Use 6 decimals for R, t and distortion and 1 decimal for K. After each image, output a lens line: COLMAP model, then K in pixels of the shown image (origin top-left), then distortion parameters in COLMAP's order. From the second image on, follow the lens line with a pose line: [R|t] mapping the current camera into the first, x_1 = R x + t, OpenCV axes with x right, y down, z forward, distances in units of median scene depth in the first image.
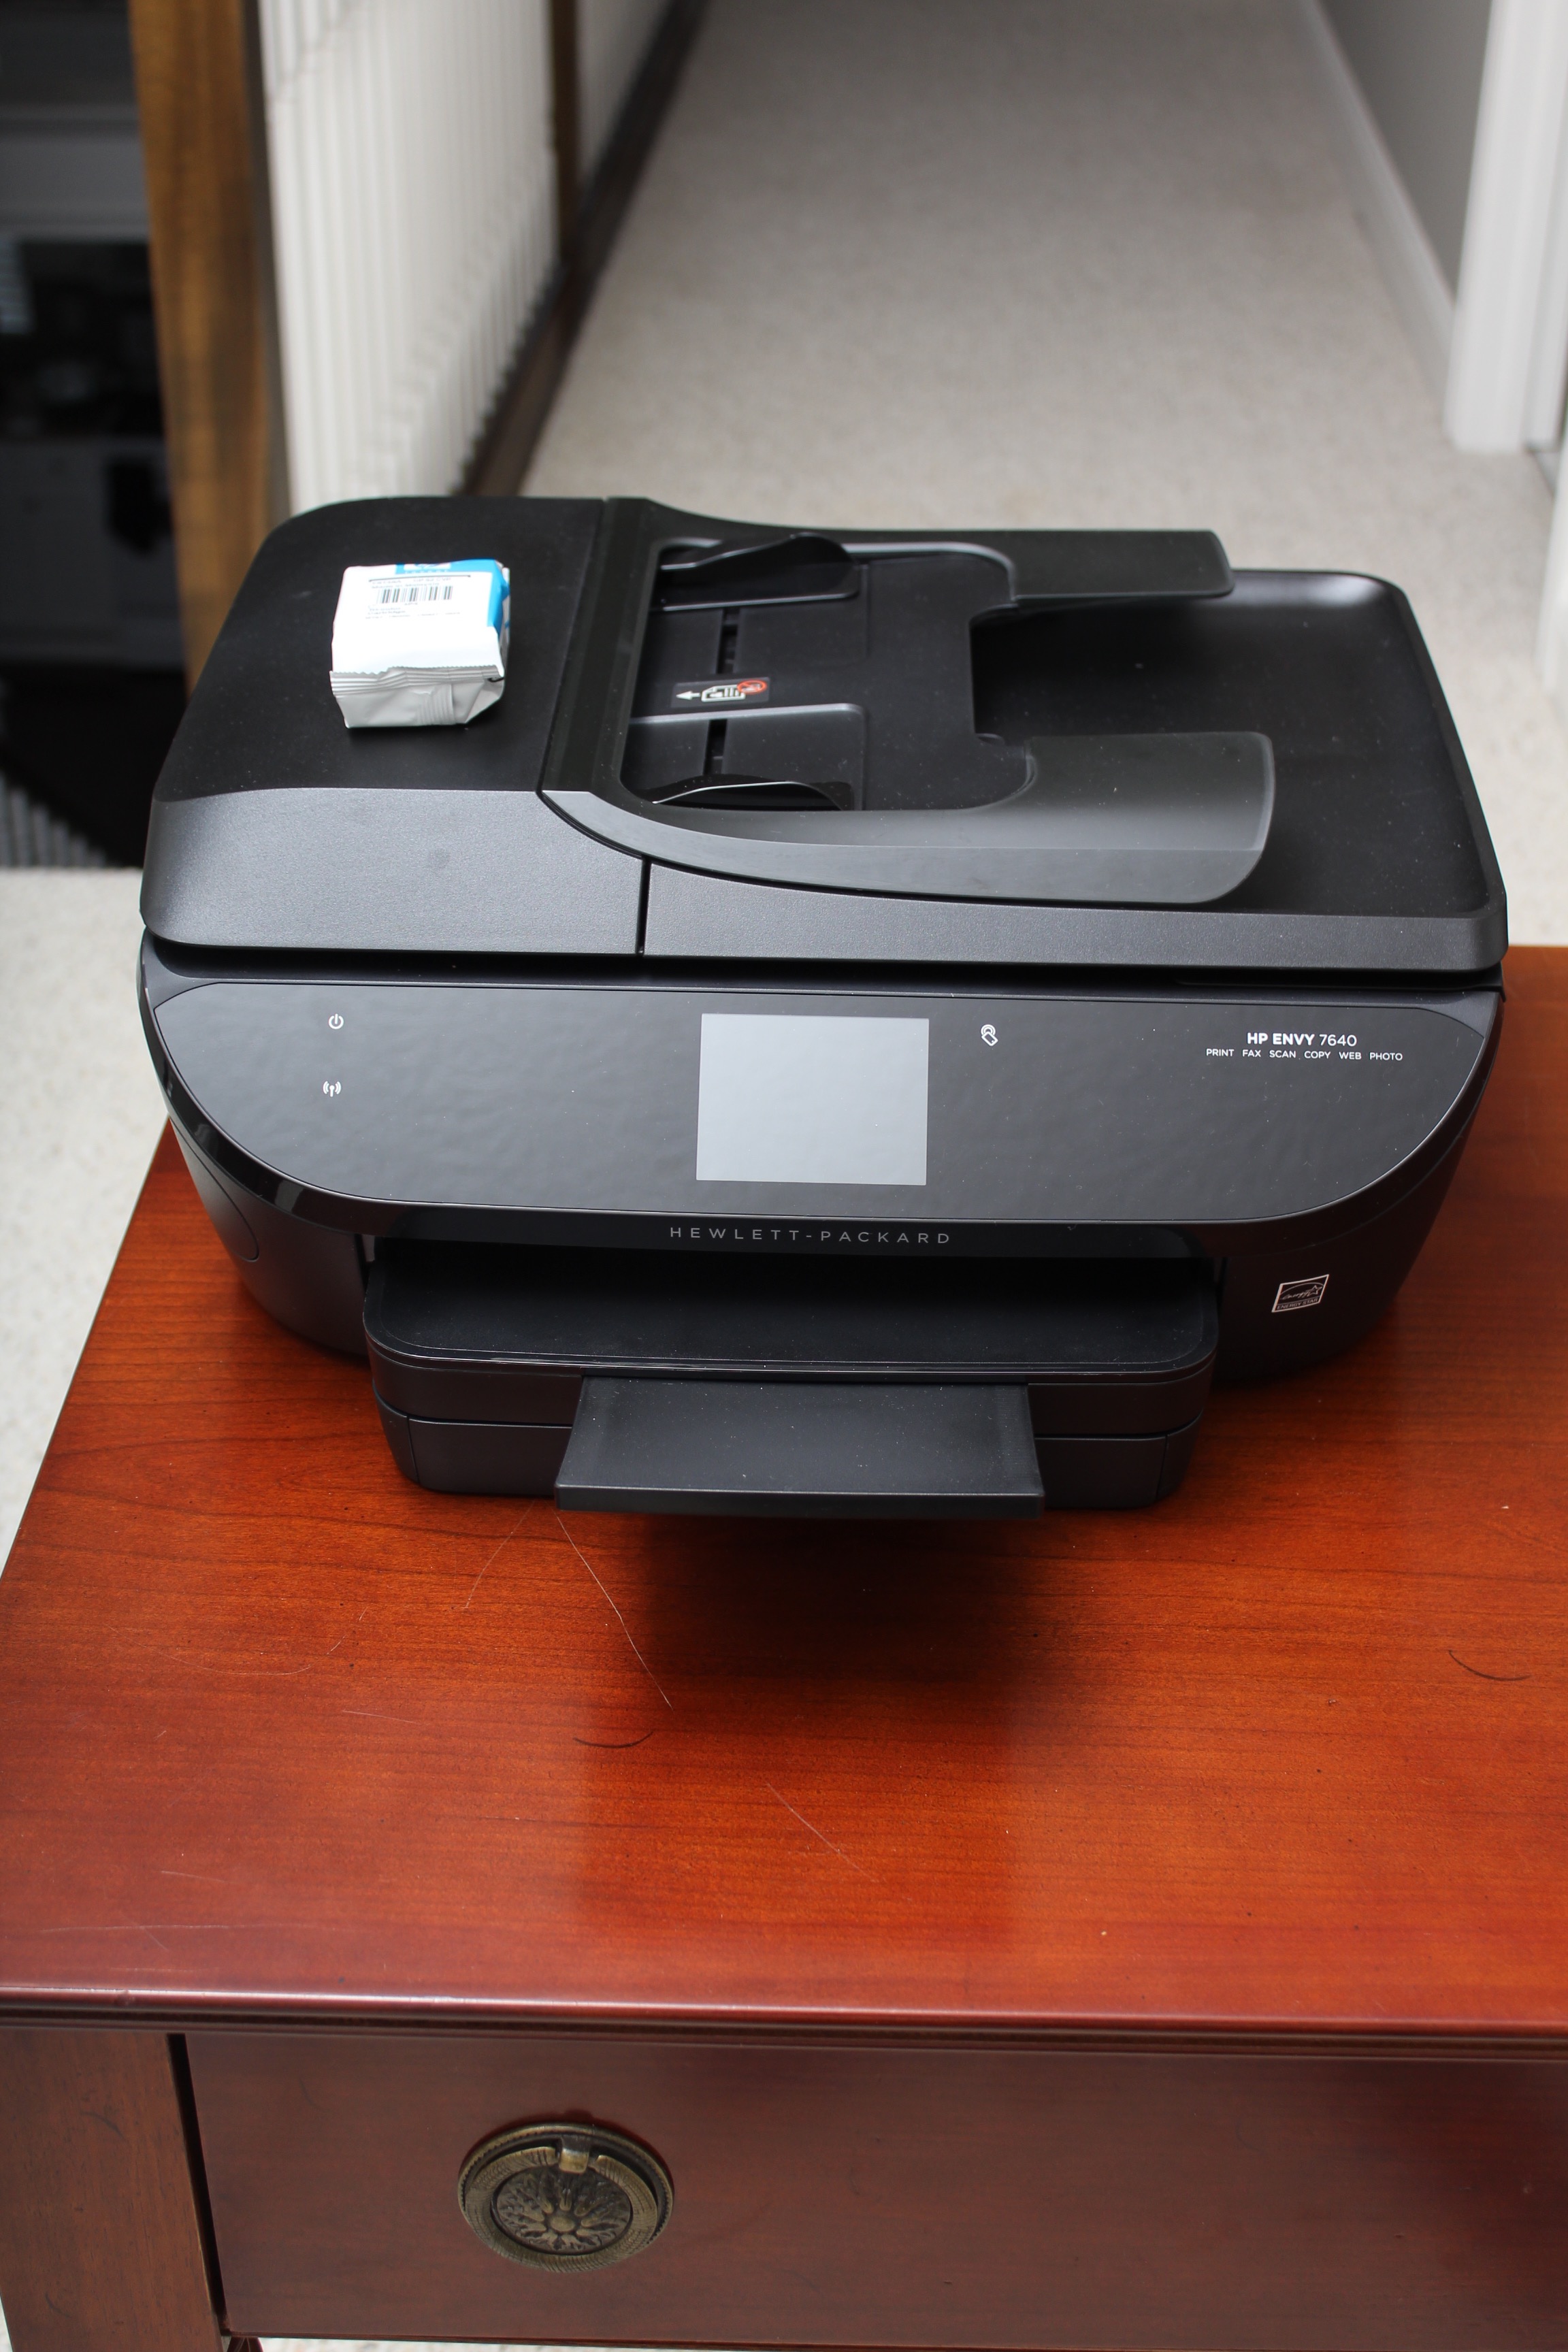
lens RADIAL K [[3144.6, 0, 784.0], [0, 3144.6, 1176.0], [0, 0, 1]] dist [0.005135, 0.031732]
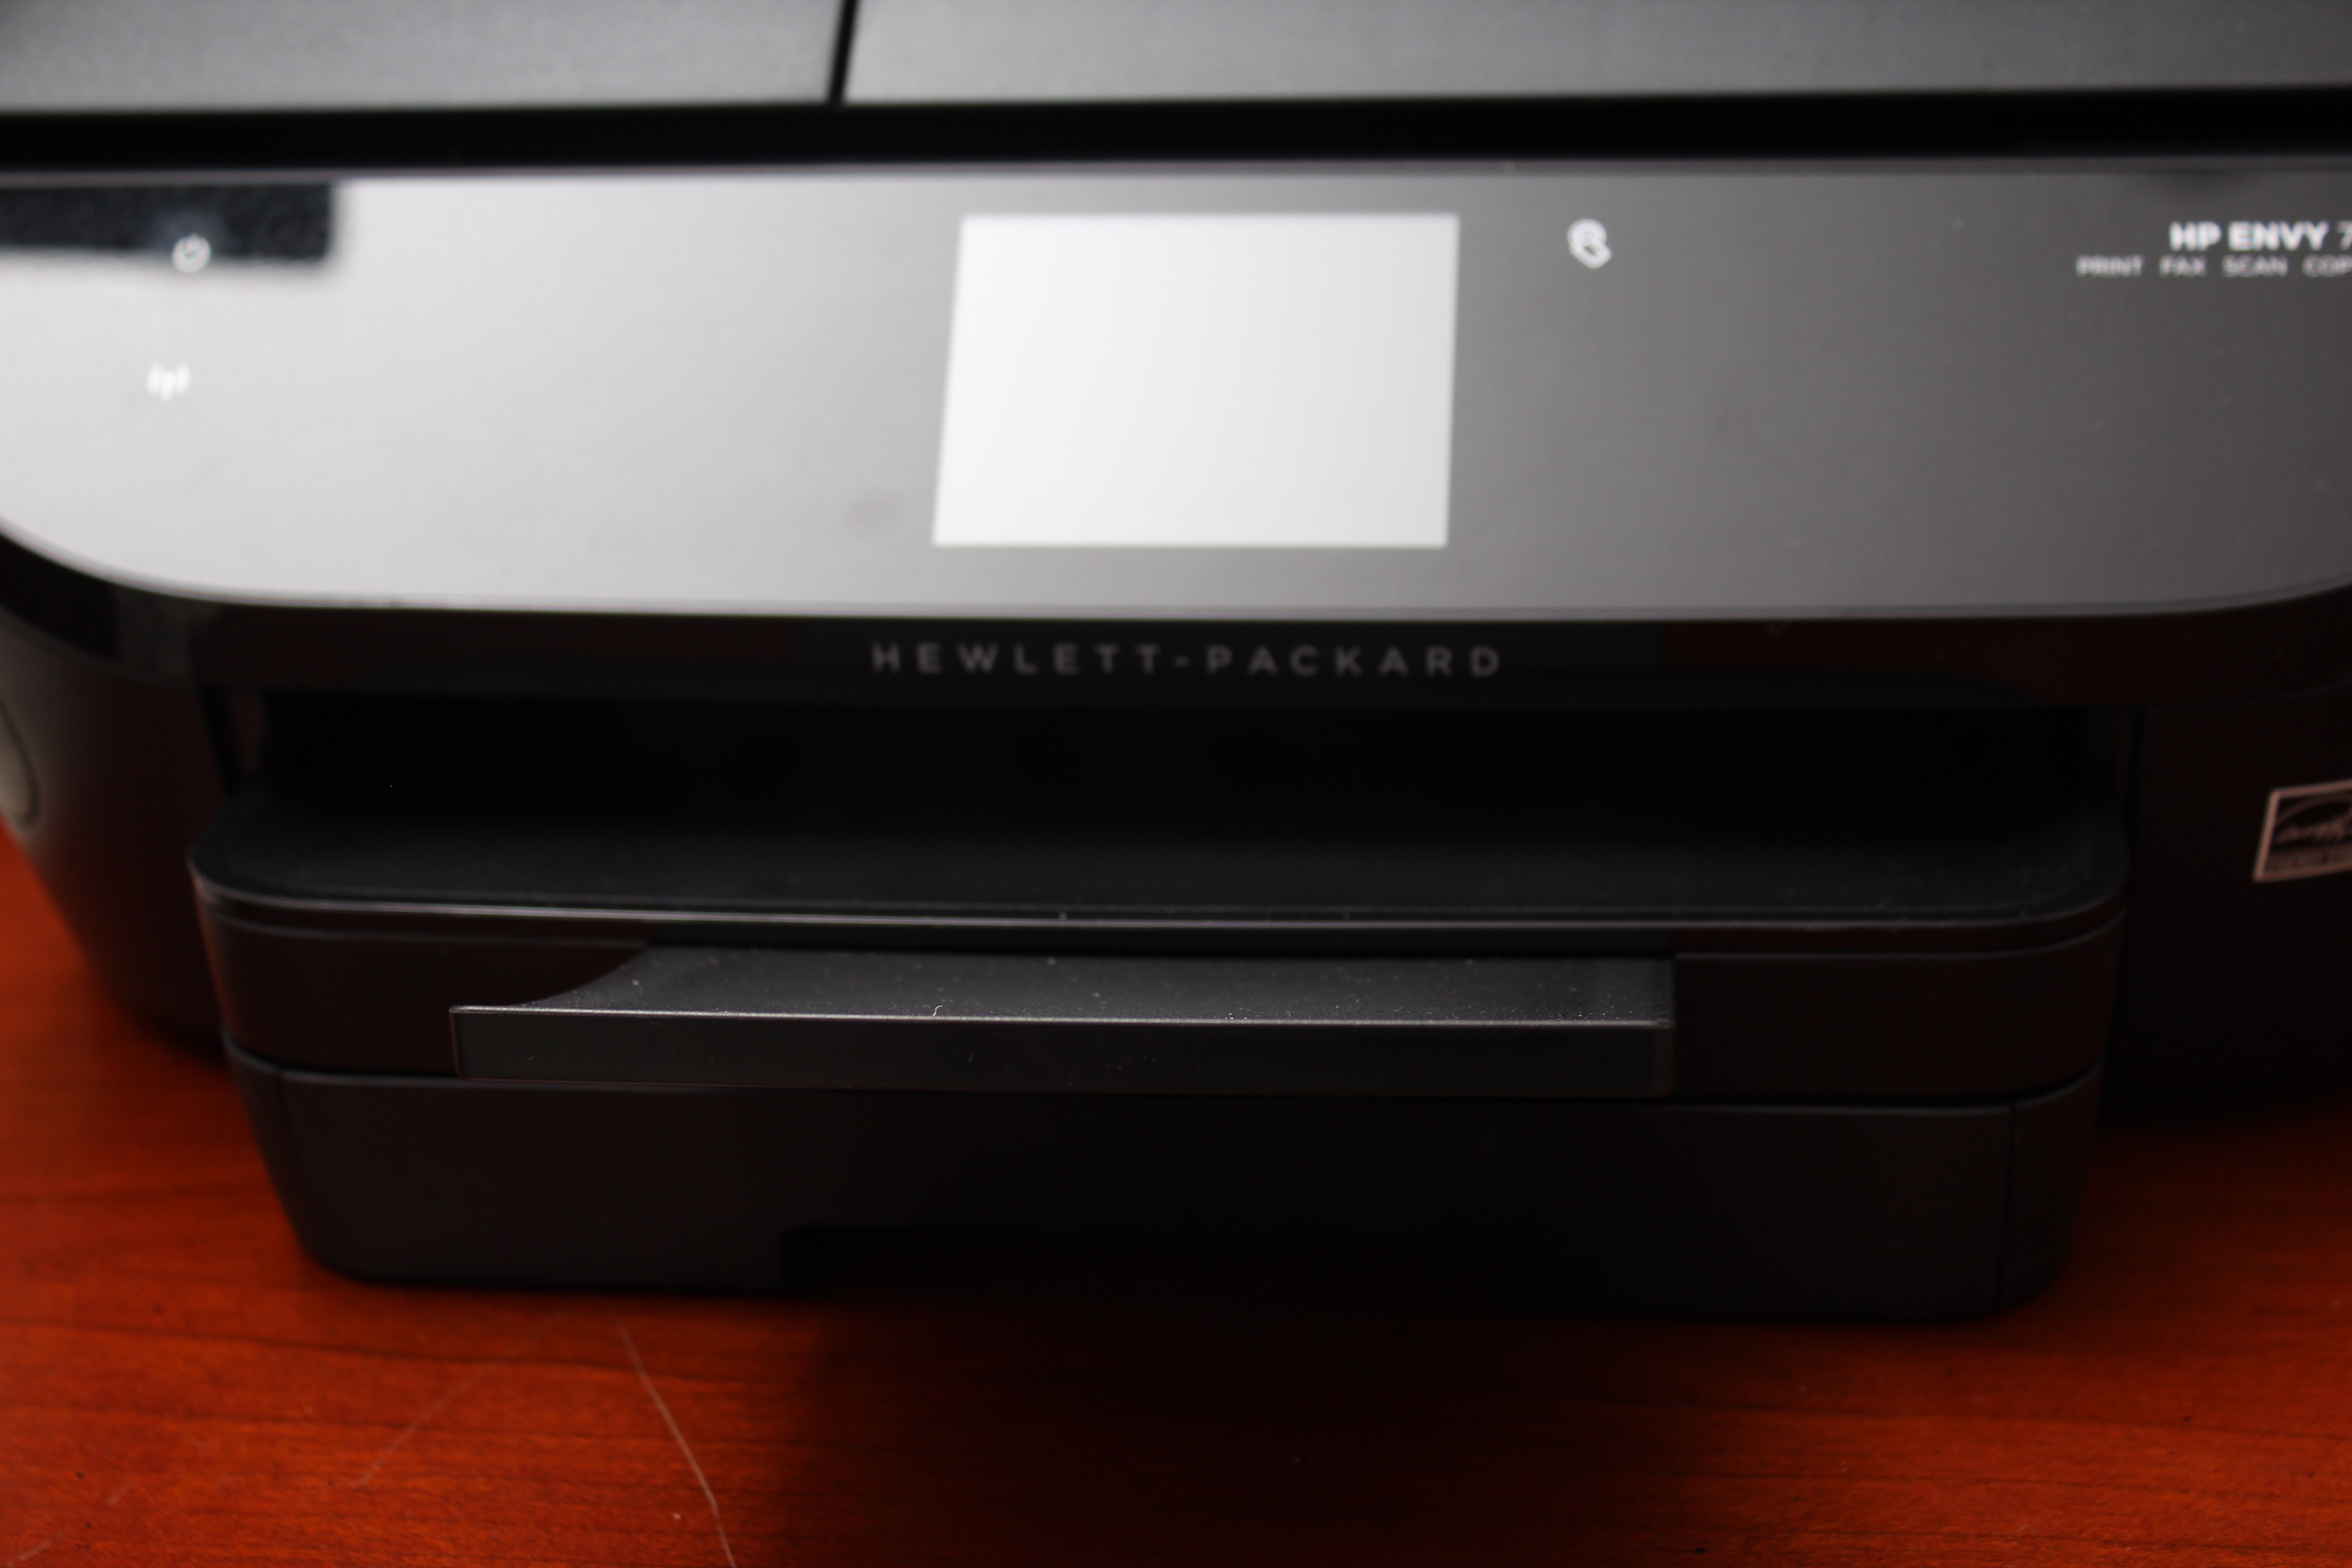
lens RADIAL K [[4191.0, 0, 1176.0], [0, 4191.0, 784.0], [0, 0, 1]] dist [0.008999, 0.337871]
pose [[0.995466, -0.007585, -0.094816, 0.062663], [-0.013589, 0.975251, -0.220682, 0.165539], [0.094143, 0.220970, 0.970726, 0.425625]]
